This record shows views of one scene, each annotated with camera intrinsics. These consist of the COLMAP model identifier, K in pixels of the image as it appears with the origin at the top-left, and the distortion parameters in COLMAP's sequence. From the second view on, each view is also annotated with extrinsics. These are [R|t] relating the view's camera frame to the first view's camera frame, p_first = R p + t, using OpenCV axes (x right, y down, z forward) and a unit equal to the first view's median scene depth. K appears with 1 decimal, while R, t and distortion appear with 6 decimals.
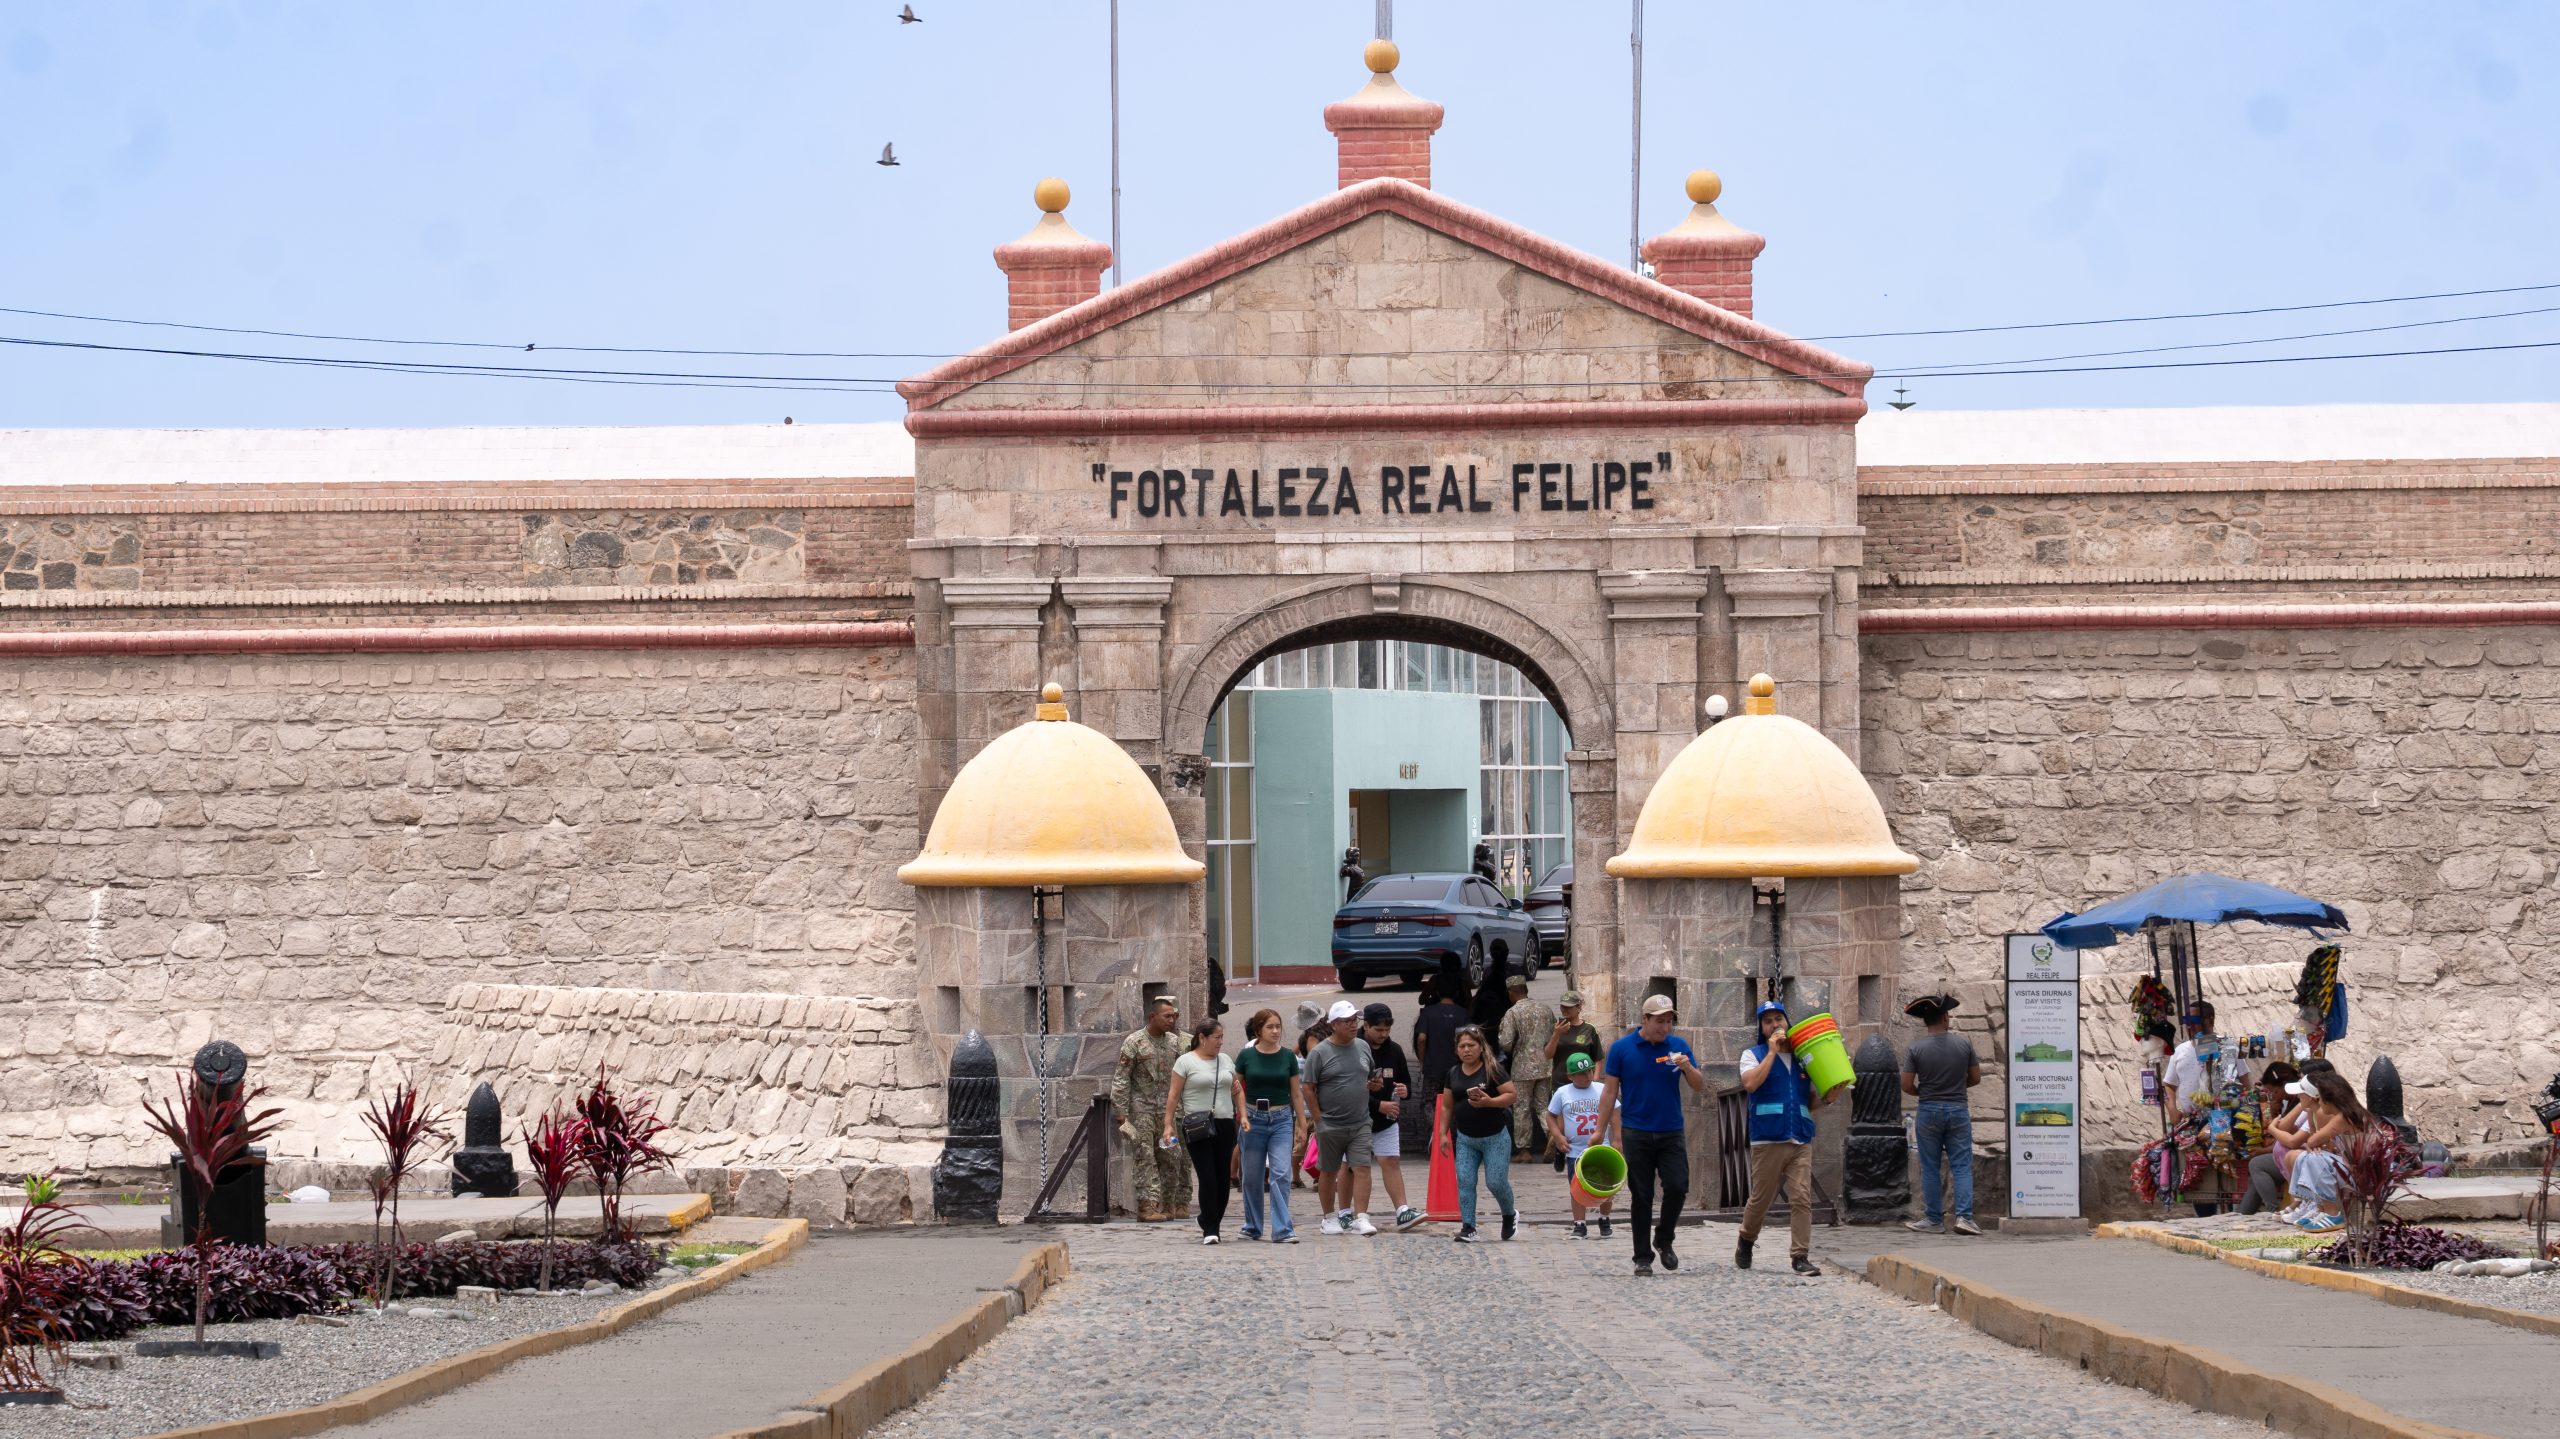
lens RADIAL K [[7647.1, 0, 1267.5], [0, 7647.1, 722.5], [0, 0, 1]] dist [0.332600, 0.000000]
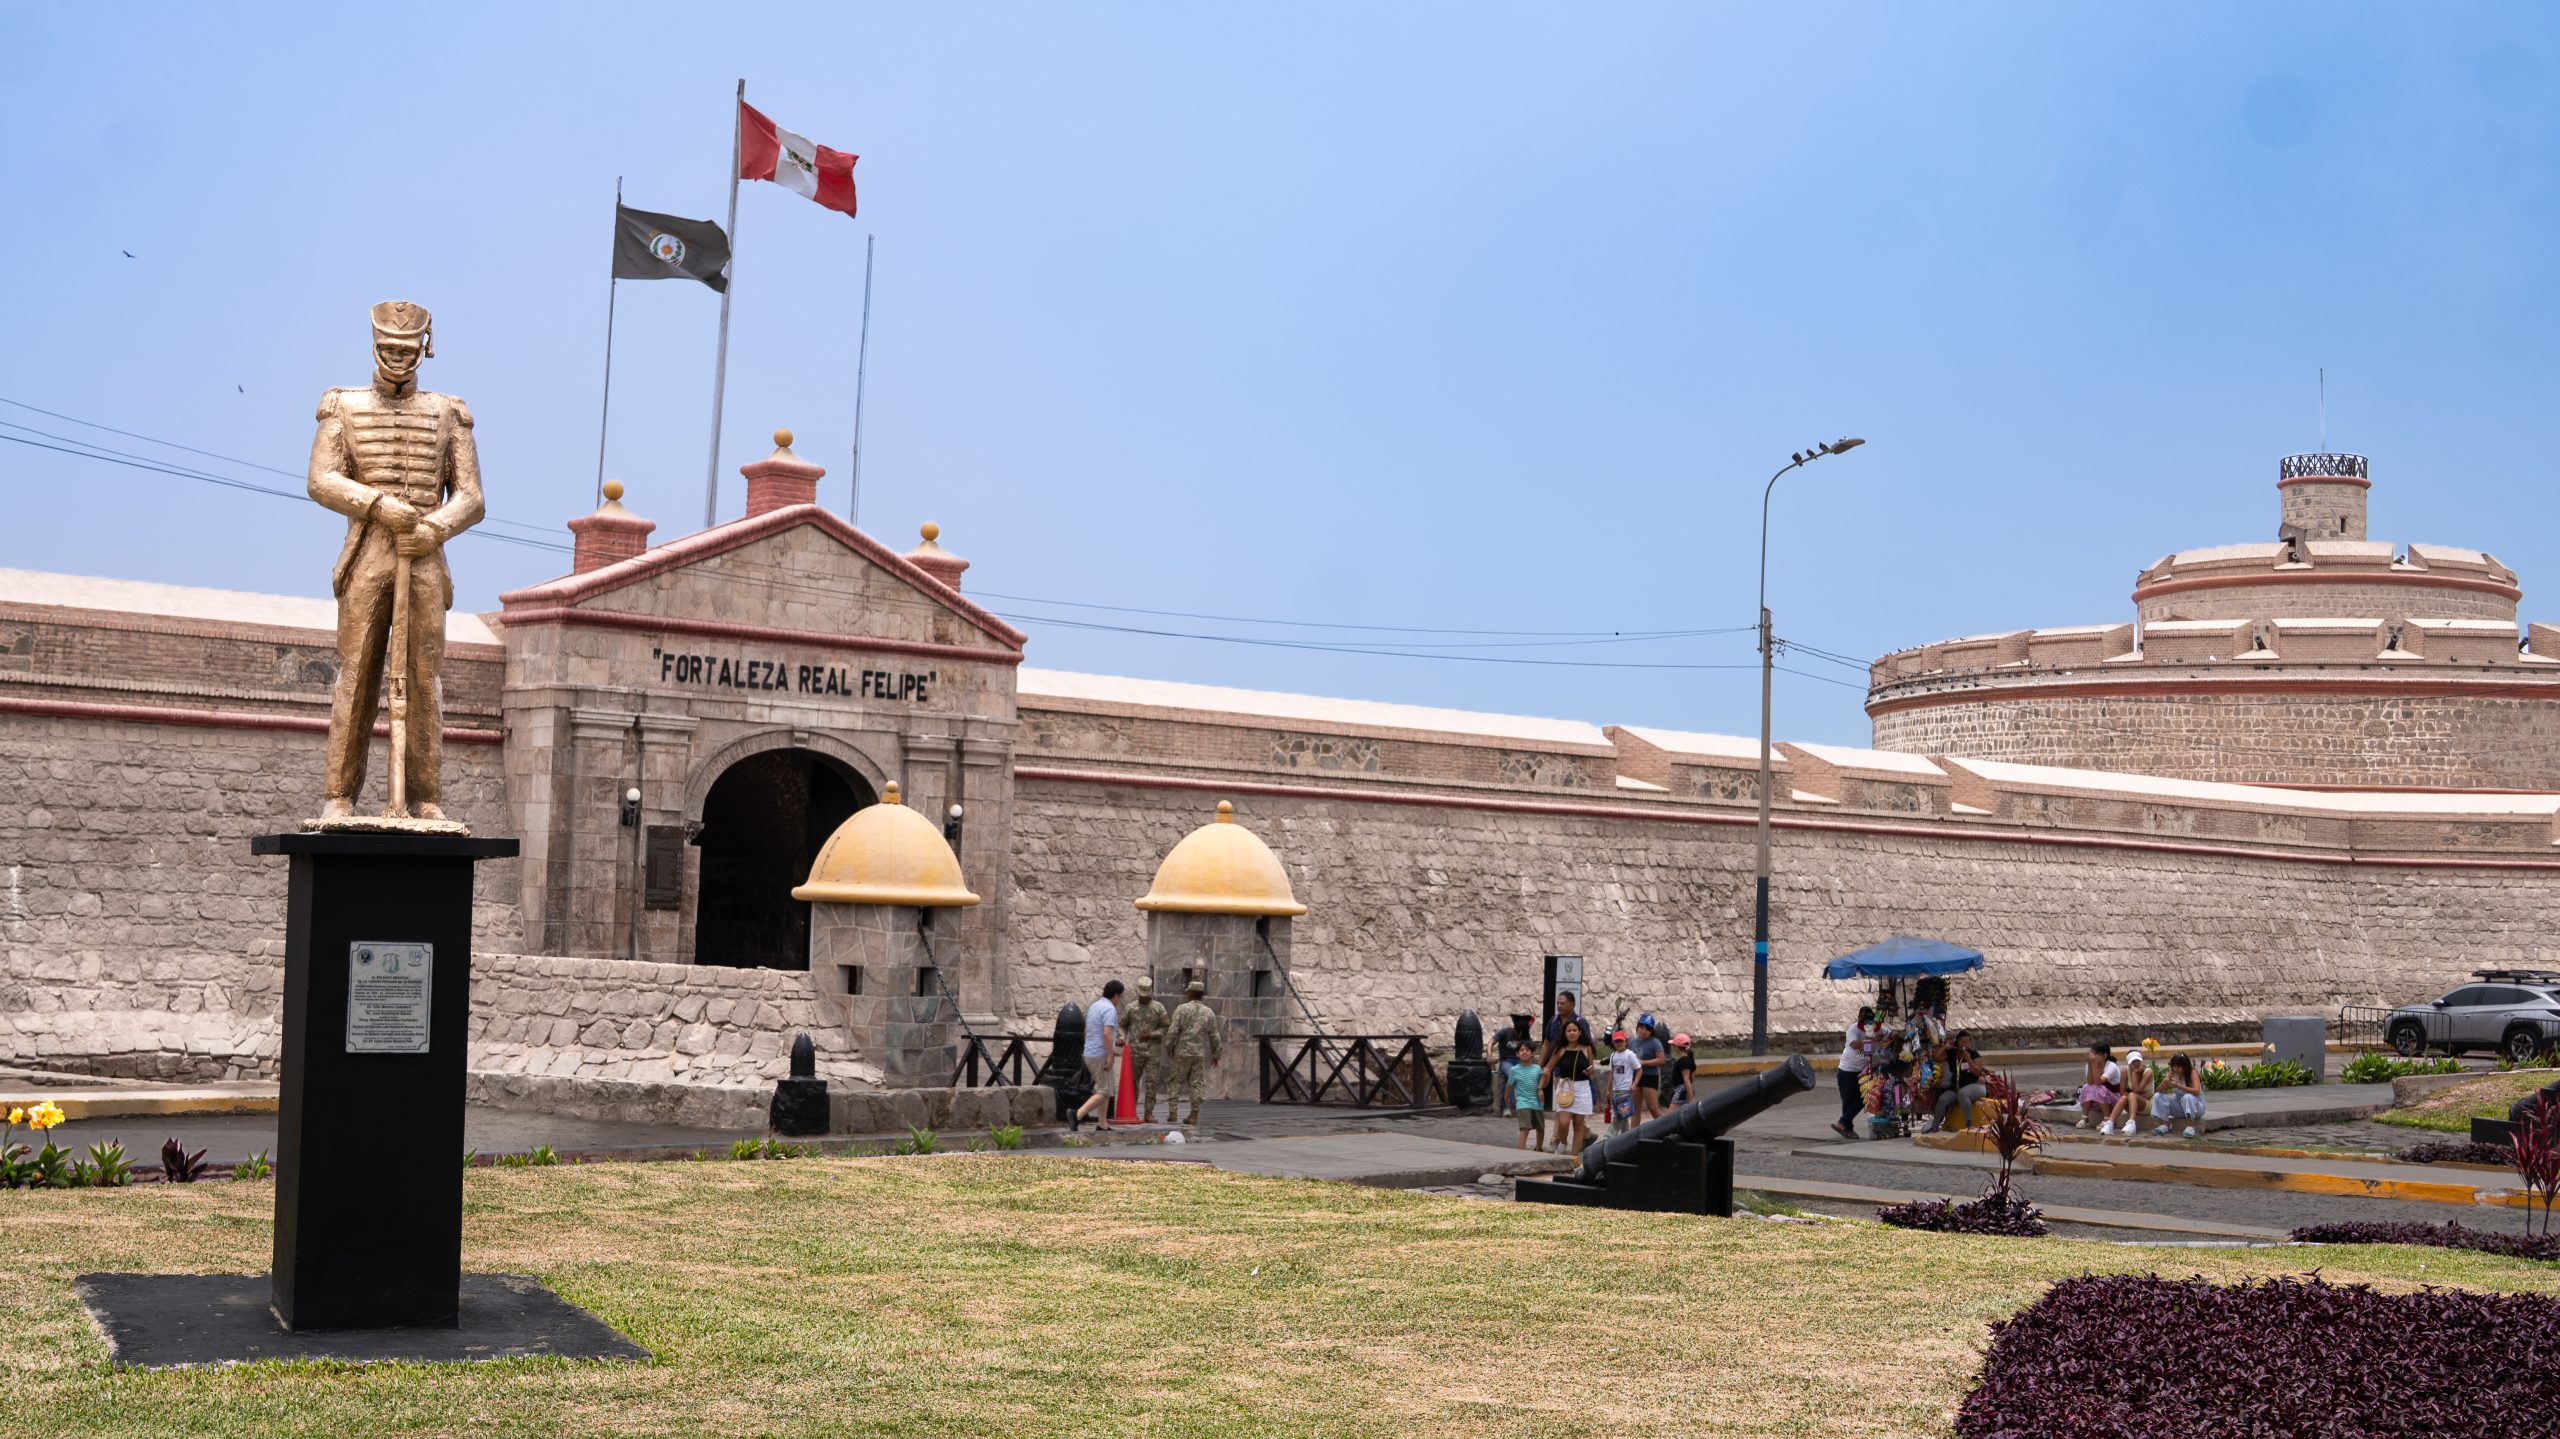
lens RADIAL K [[2726.0, 0, 1288.0], [0, 2726.0, 708.5], [0, 0, 1]] dist [-0.110443, 0.000000]
pose [[0.756943, 0.081474, 0.648382, -0.305313], [-0.052101, 0.996563, -0.064401, 0.011213], [-0.651400, 0.014967, 0.758587, 0.445279]]
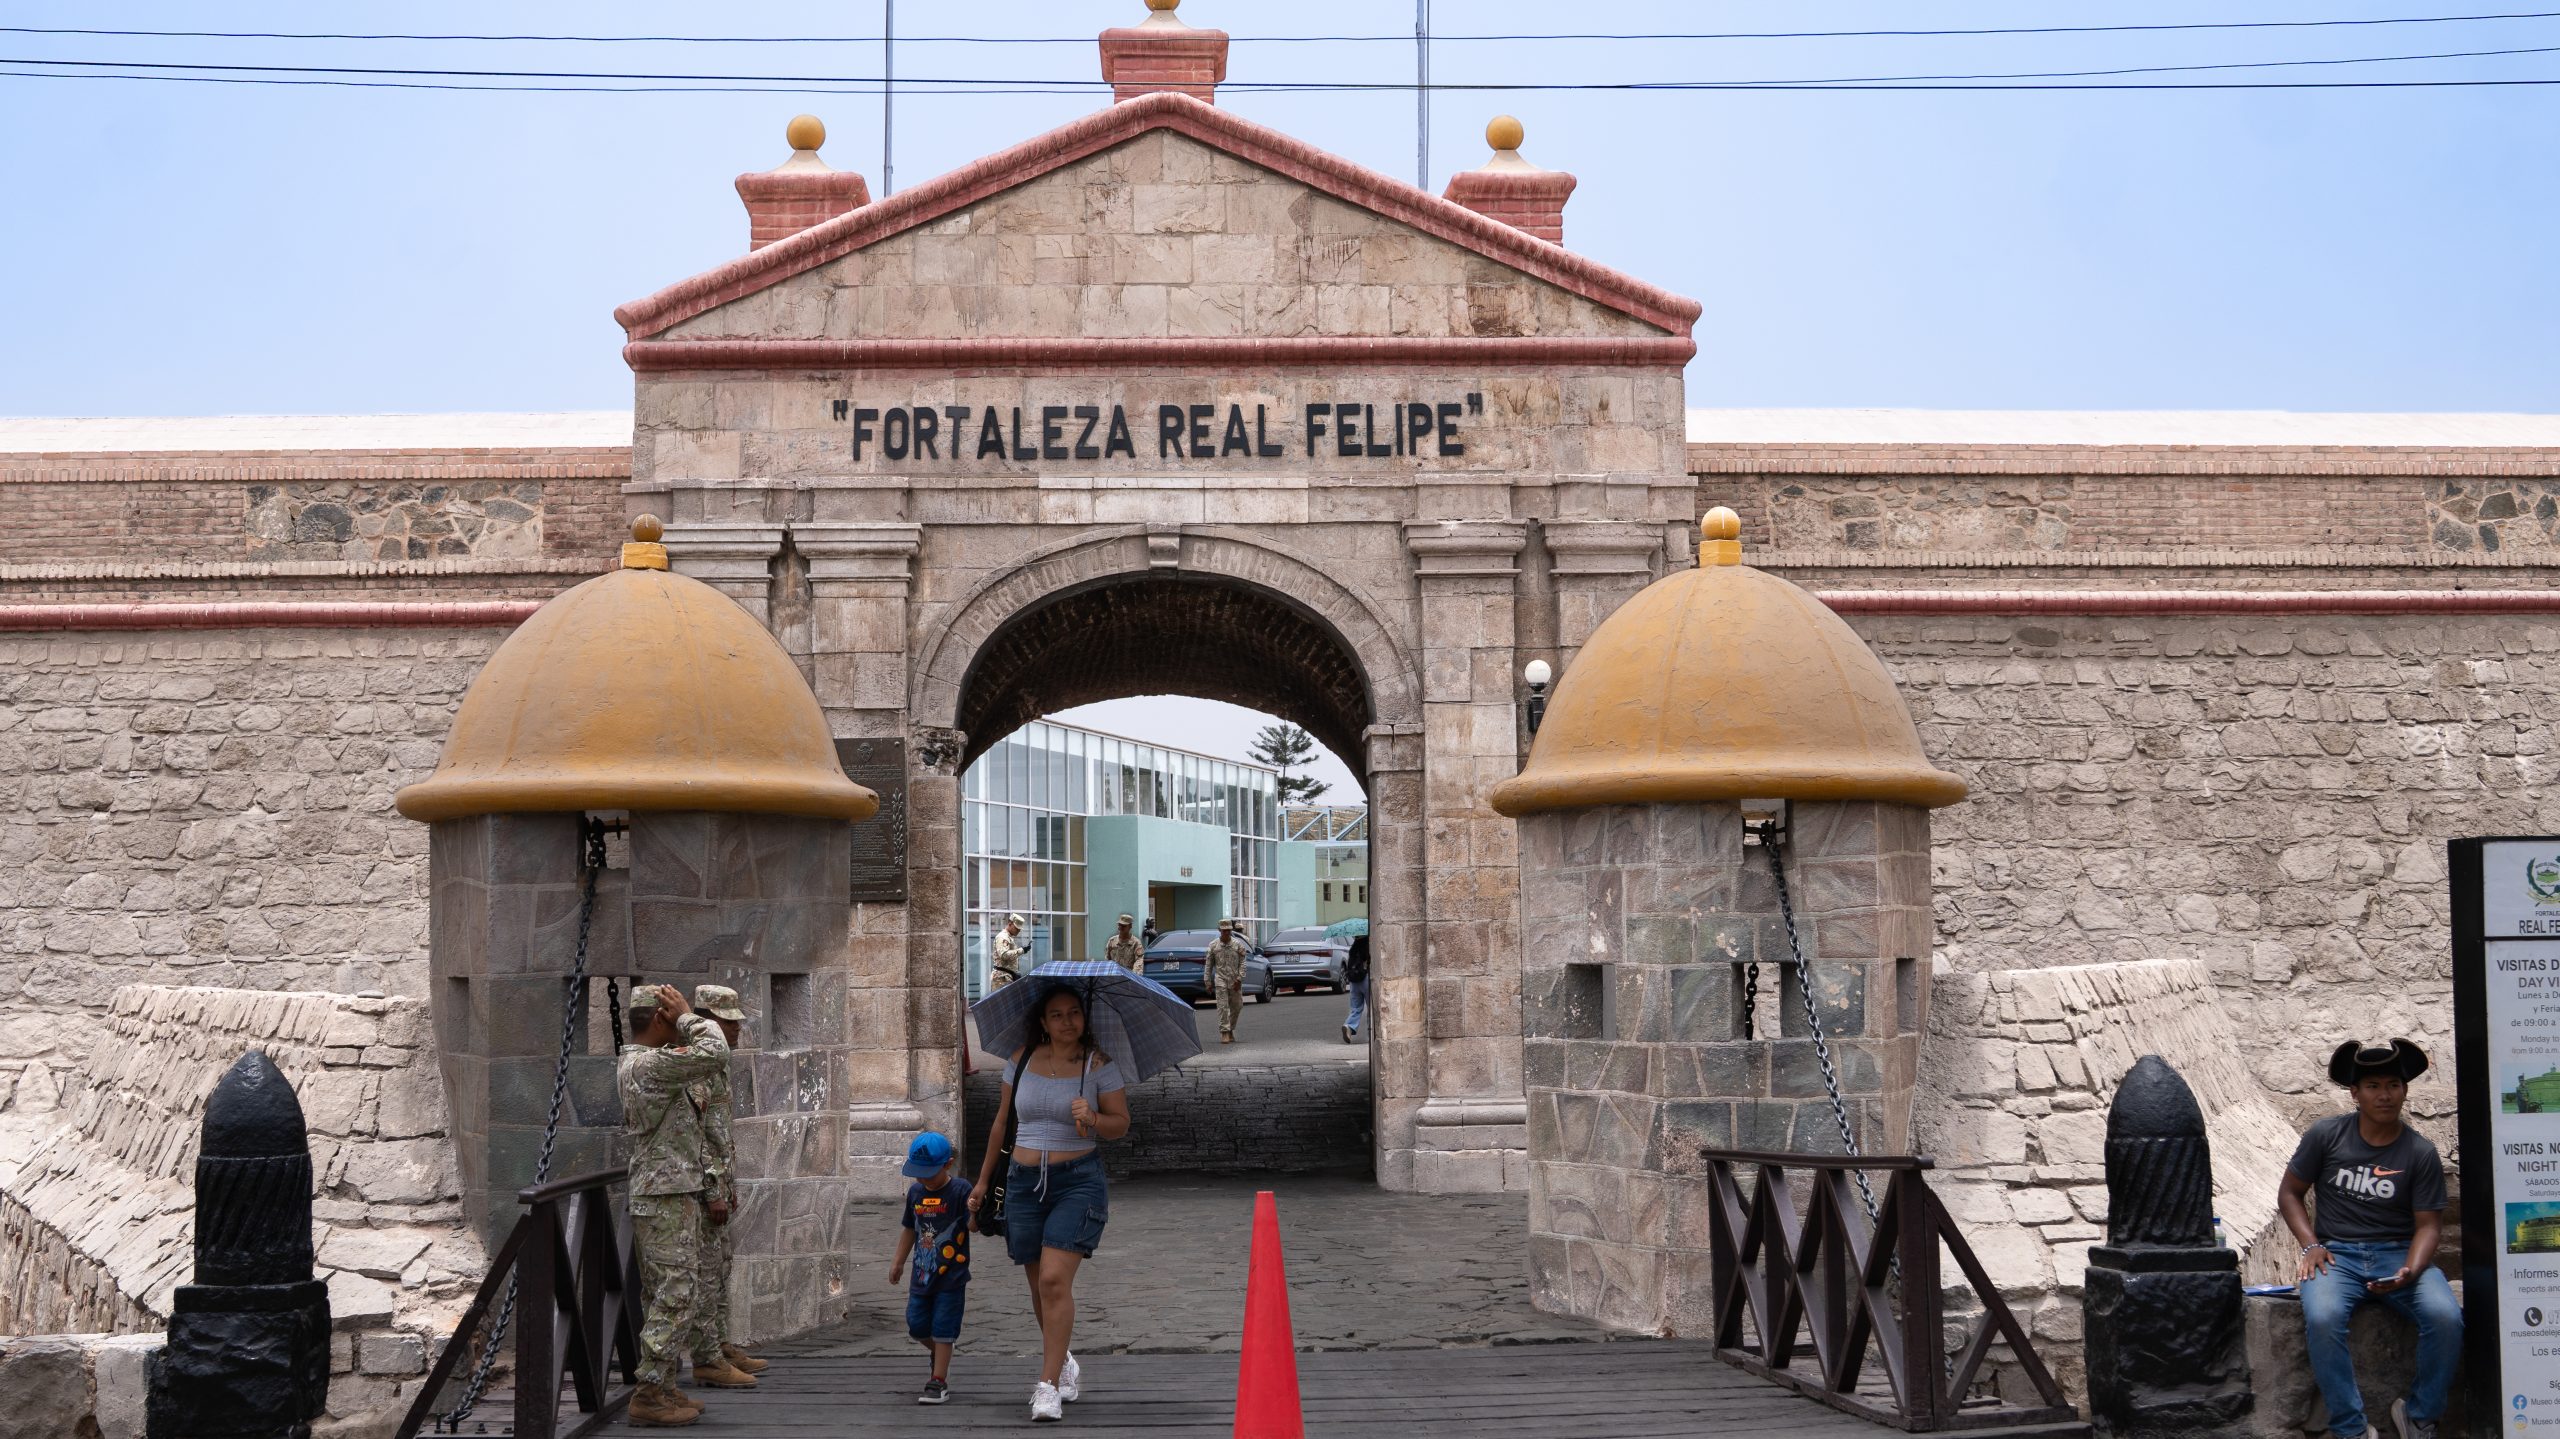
lens RADIAL K [[2726.0, 0, 1272.4], [0, 2726.0, 703.4], [0, 0, 1]] dist [-0.110443, 0.000000]
pose [[0.998732, 0.003707, 0.050205, 0.012189], [0.000306, 0.996819, -0.079695, 0.026180], [-0.050340, 0.079610, 0.995554, 0.682331]]
